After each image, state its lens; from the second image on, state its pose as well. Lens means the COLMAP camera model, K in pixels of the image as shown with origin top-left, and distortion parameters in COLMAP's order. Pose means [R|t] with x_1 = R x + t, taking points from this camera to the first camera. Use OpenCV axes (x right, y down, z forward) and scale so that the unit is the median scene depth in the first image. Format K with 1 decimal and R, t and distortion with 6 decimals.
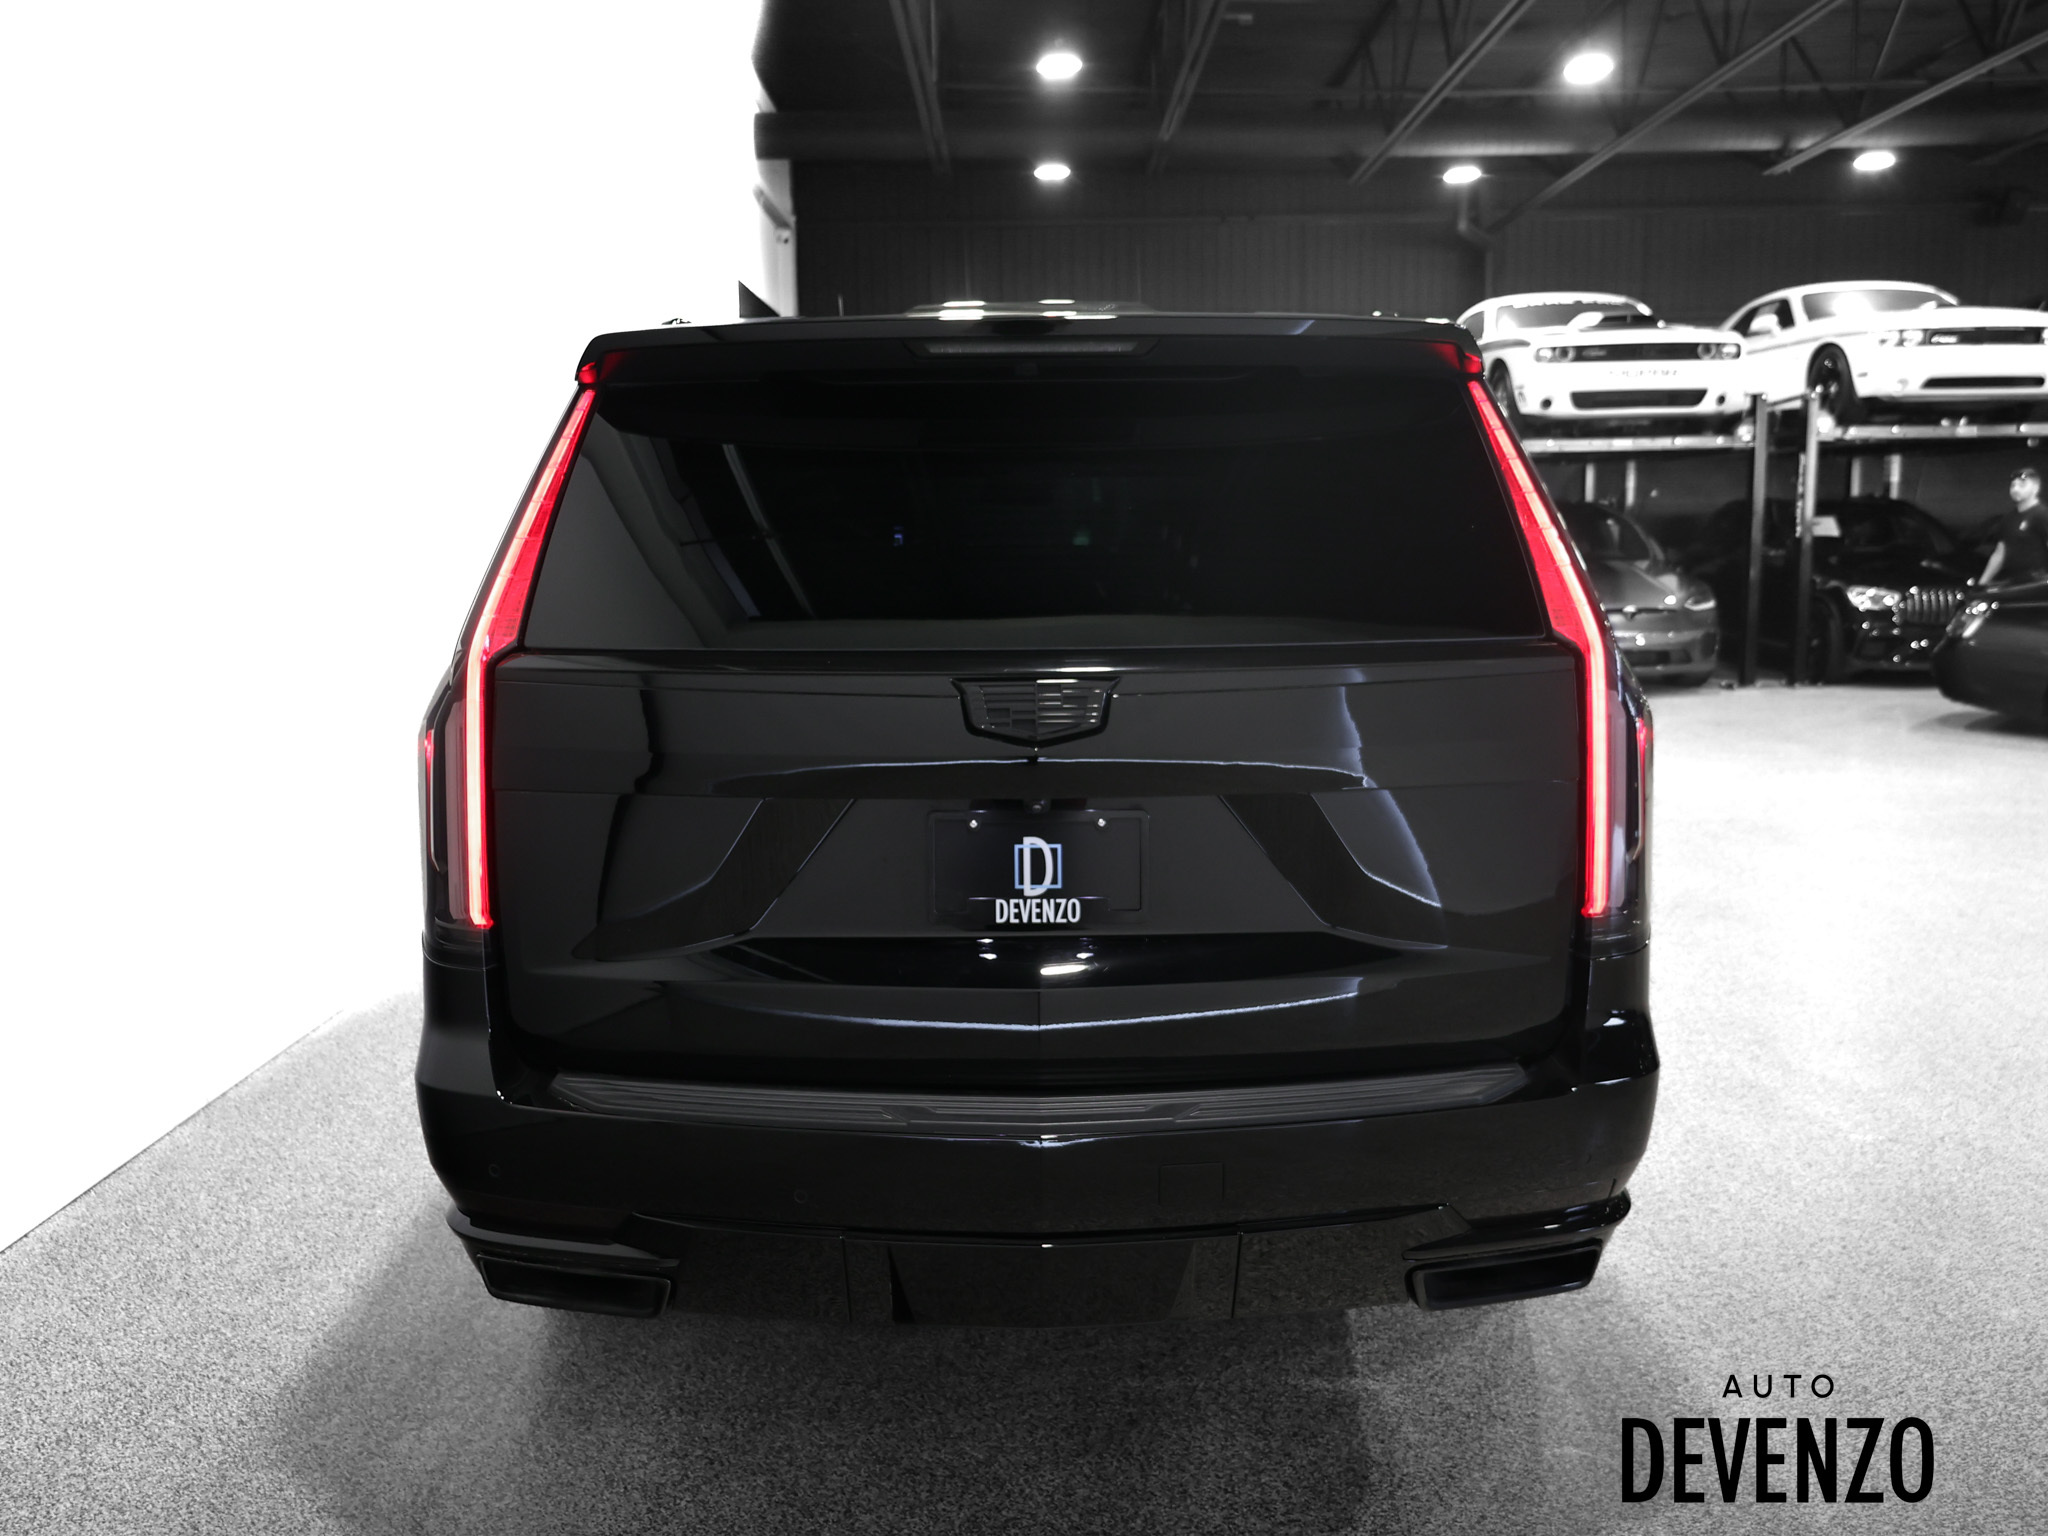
lens RADIAL K [[1647.0, 0, 1024.5], [0, 1647.0, 766.3], [0, 0, 1]] dist [-0.014287, -0.007069]
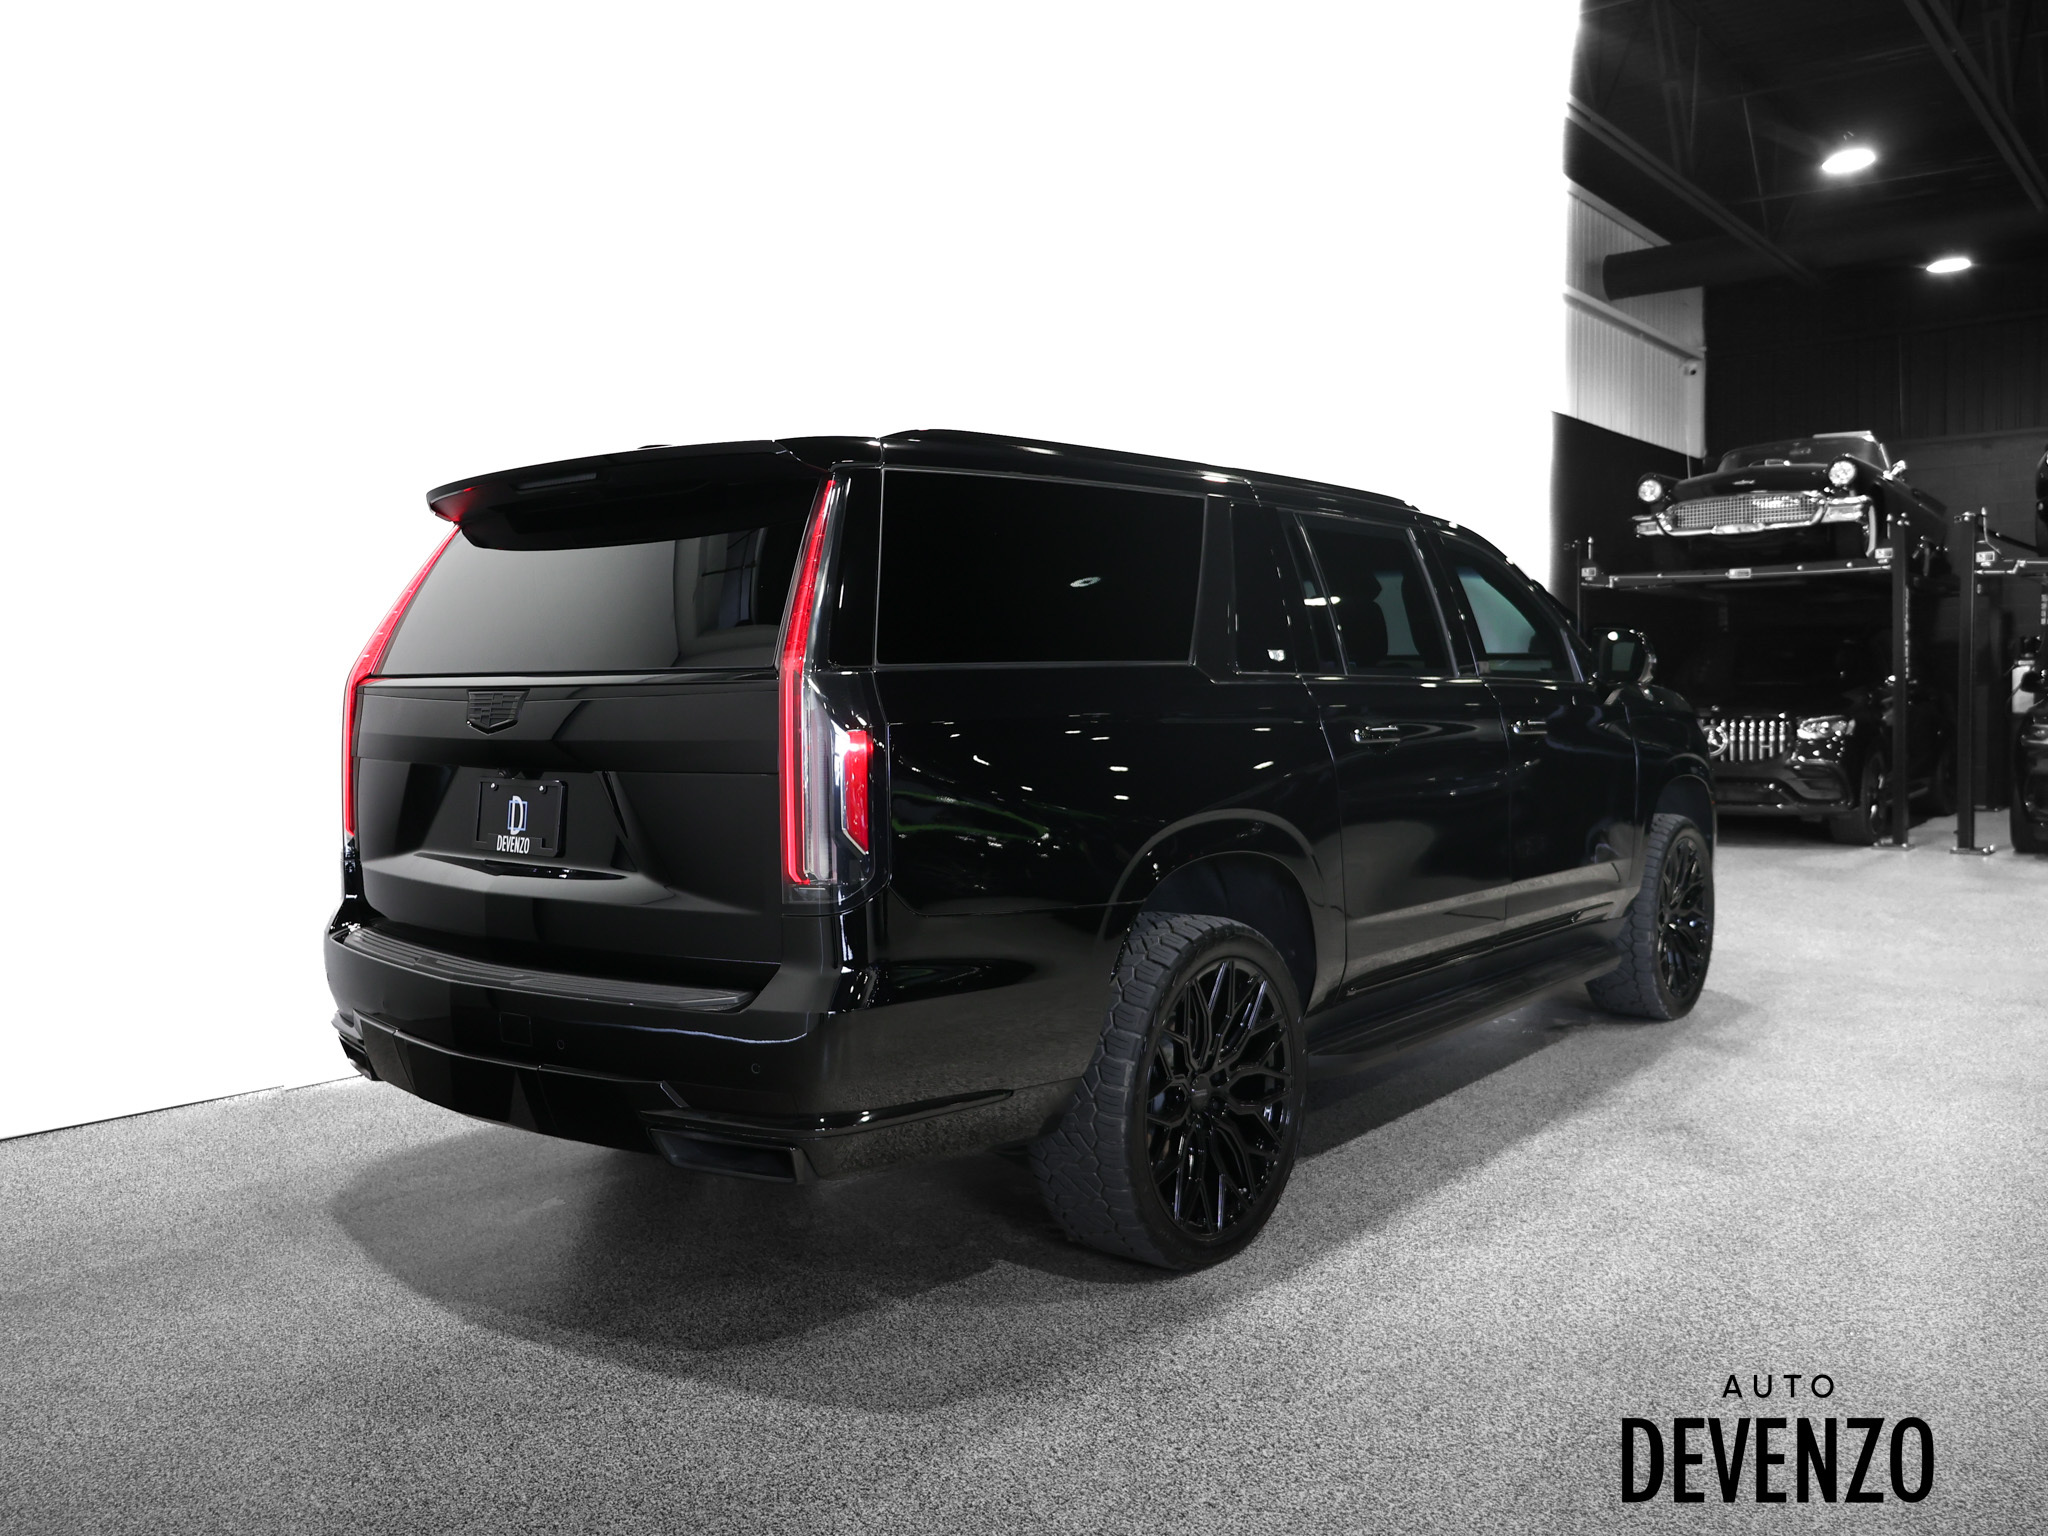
lens RADIAL K [[1647.0, 0, 1027.1], [0, 1647.0, 764.3], [0, 0, 1]] dist [-0.014287, -0.007069]
pose [[0.772080, 0.036694, -0.634465, 1.072617], [-0.094252, 0.993903, -0.057212, 0.045156], [0.628497, 0.103972, 0.770831, 0.093524]]
